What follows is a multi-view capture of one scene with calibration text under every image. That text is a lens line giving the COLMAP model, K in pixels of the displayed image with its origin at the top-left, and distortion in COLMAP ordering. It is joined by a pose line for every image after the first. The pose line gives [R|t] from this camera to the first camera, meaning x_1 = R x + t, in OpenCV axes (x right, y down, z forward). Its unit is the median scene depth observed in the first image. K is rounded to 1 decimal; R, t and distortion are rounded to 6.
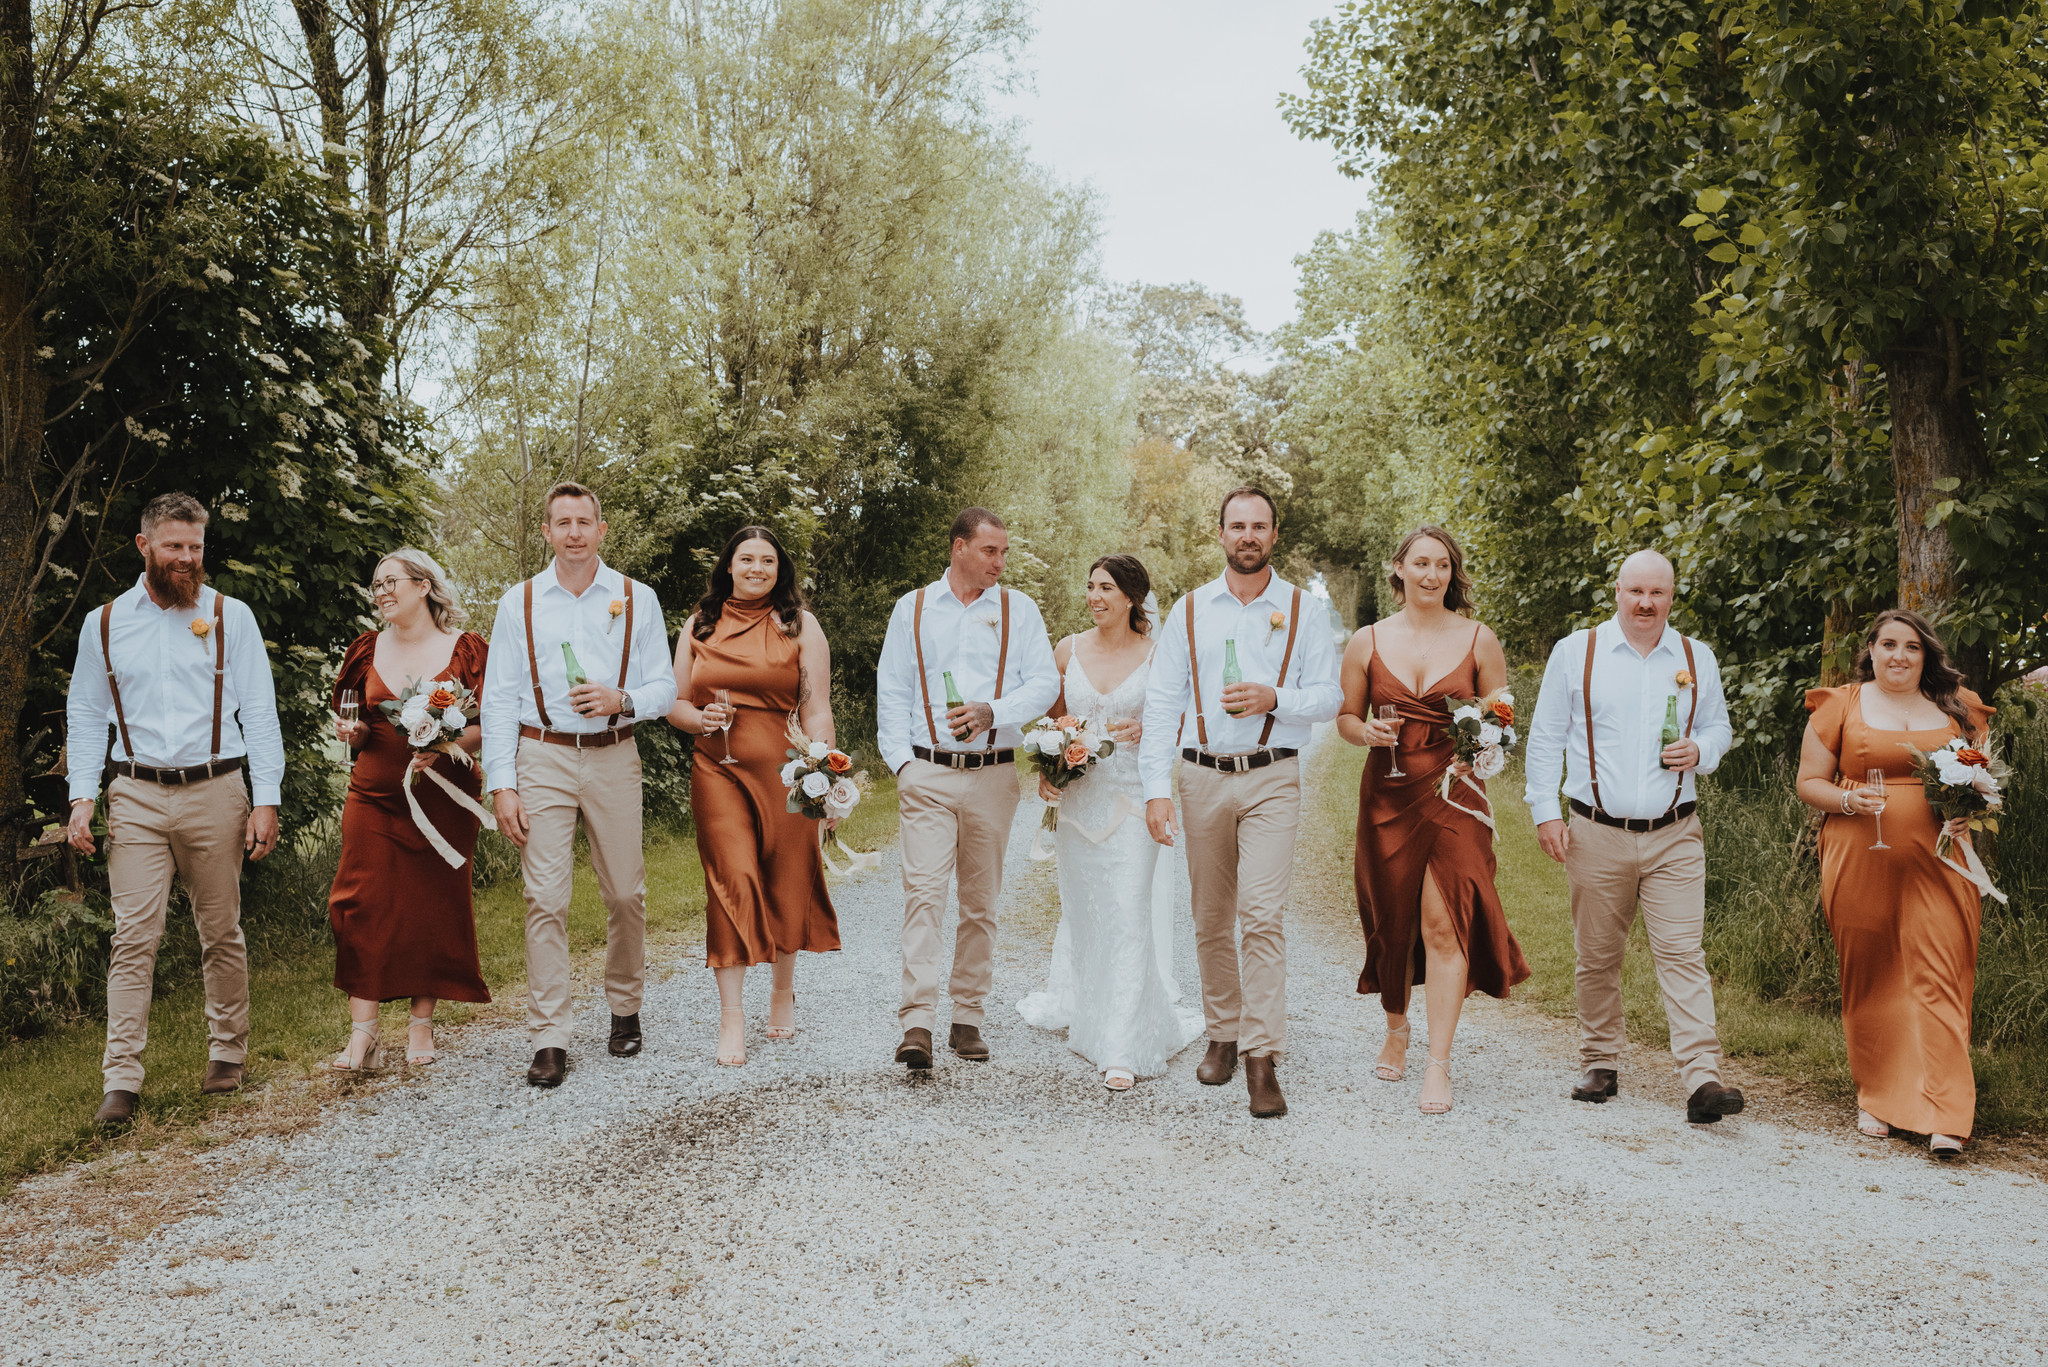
lens RADIAL K [[2083.4, 0, 1024.0], [0, 2083.4, 683.5], [0, 0, 1]] dist [-0.094911, 0.115912]
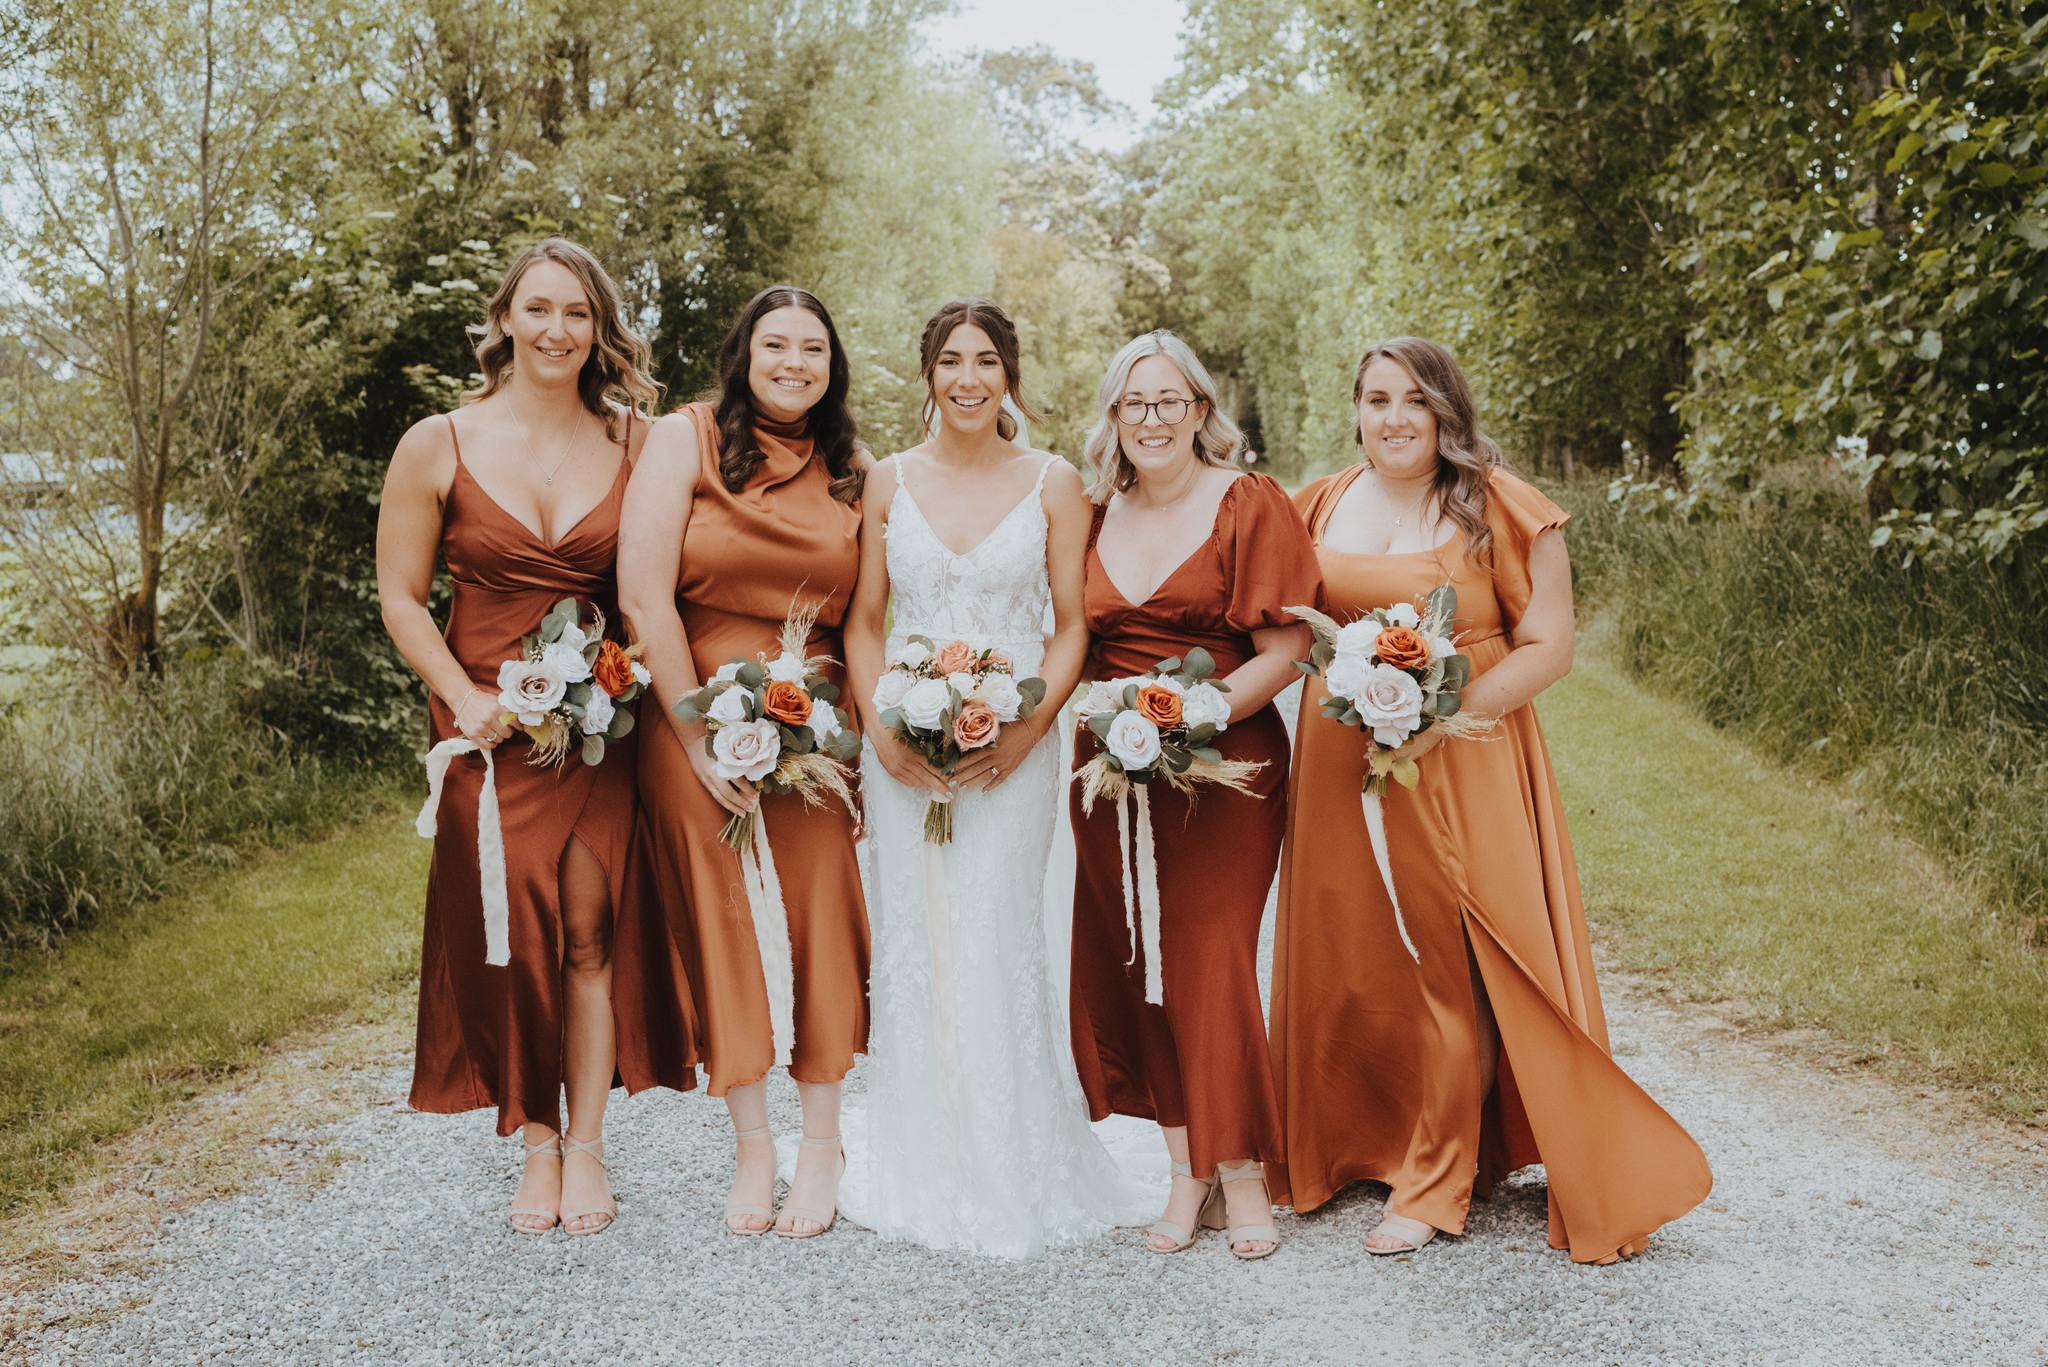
lens RADIAL K [[2083.4, 0, 1024.0], [0, 2083.4, 683.5], [0, 0, 1]] dist [-0.094911, 0.115912]
pose [[0.994244, -0.072615, 0.078777, -0.009931], [0.066410, 0.994683, 0.078714, -0.000916], [-0.084074, -0.073029, 0.993780, 0.147448]]
